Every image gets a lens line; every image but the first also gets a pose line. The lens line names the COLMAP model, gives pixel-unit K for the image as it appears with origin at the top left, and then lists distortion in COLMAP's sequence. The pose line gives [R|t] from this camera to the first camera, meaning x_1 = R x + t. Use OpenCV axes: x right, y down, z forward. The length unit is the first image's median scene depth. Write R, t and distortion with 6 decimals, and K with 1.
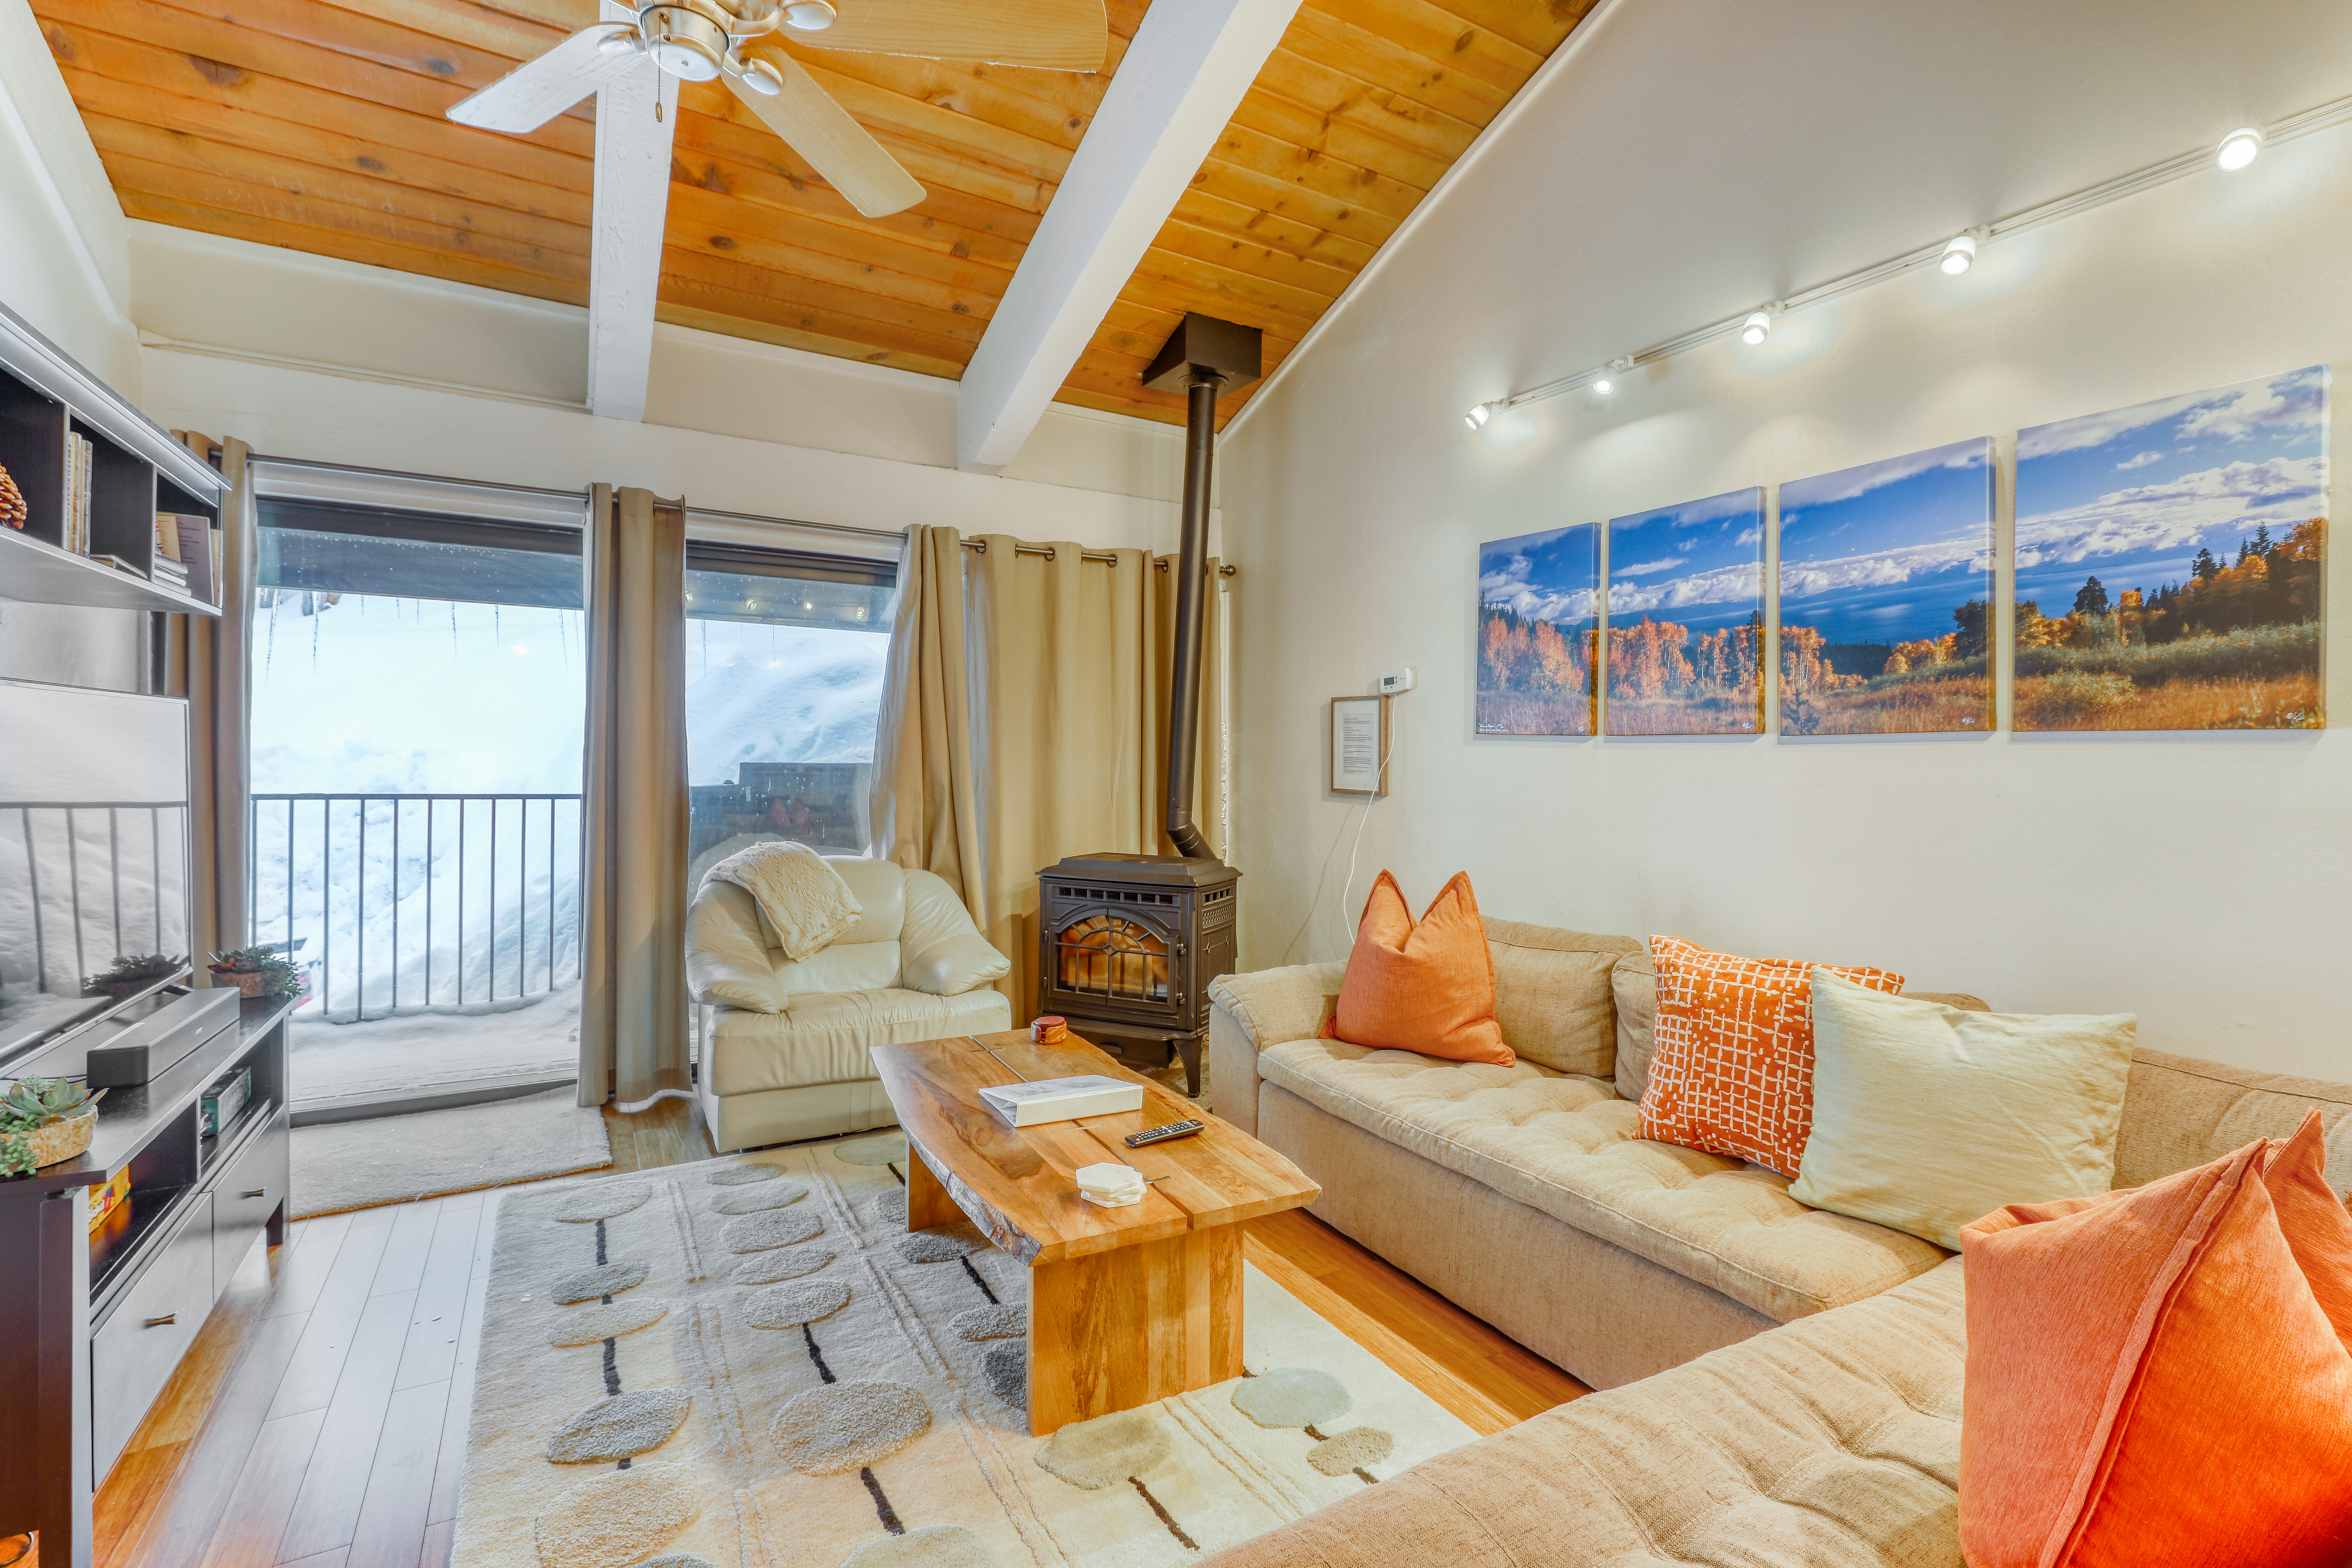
lens RADIAL K [[1065.0, 0, 1181.2], [0, 1065.0, 778.0], [0, 0, 1]] dist [0.000559, -0.001606]
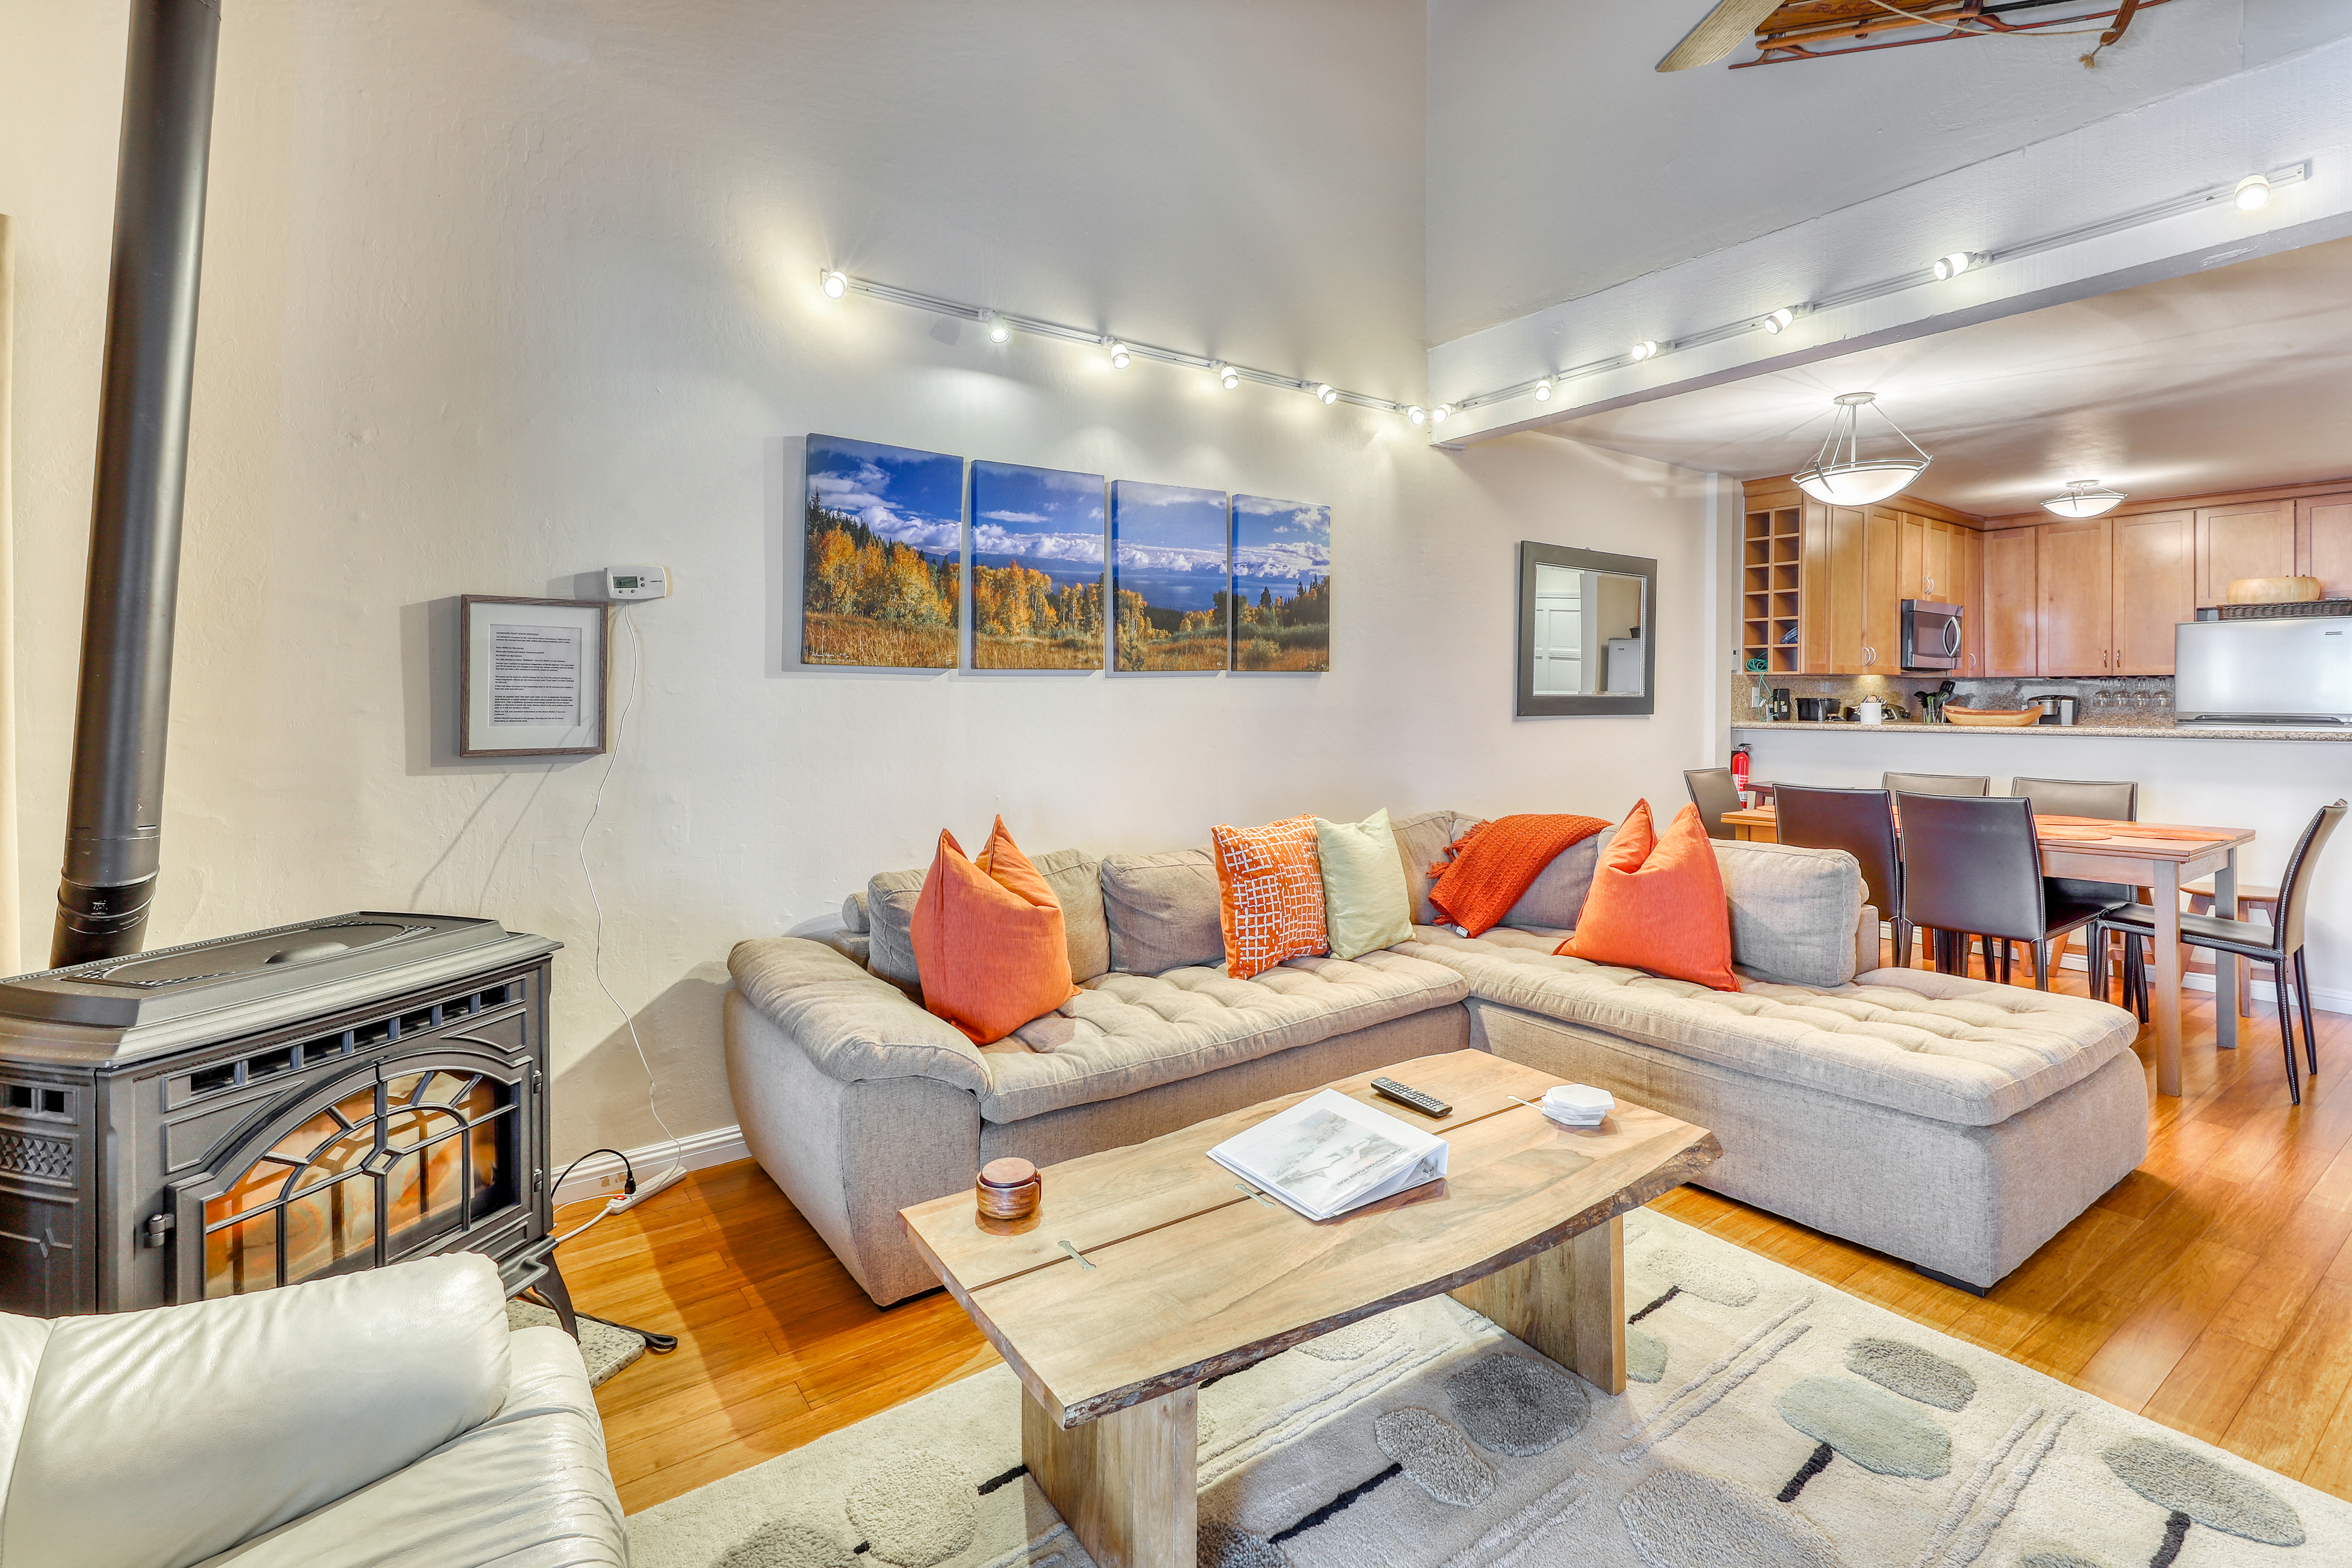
lens RADIAL K [[1065.0, 0, 1168.0], [0, 1065.0, 705.4], [0, 0, 1]] dist [0.000559, -0.001606]
pose [[-0.095340, -0.023972, 0.995156, -0.705170], [0.028163, 0.999245, 0.026768, -0.029267], [-0.995046, 0.030579, -0.094593, 0.997129]]
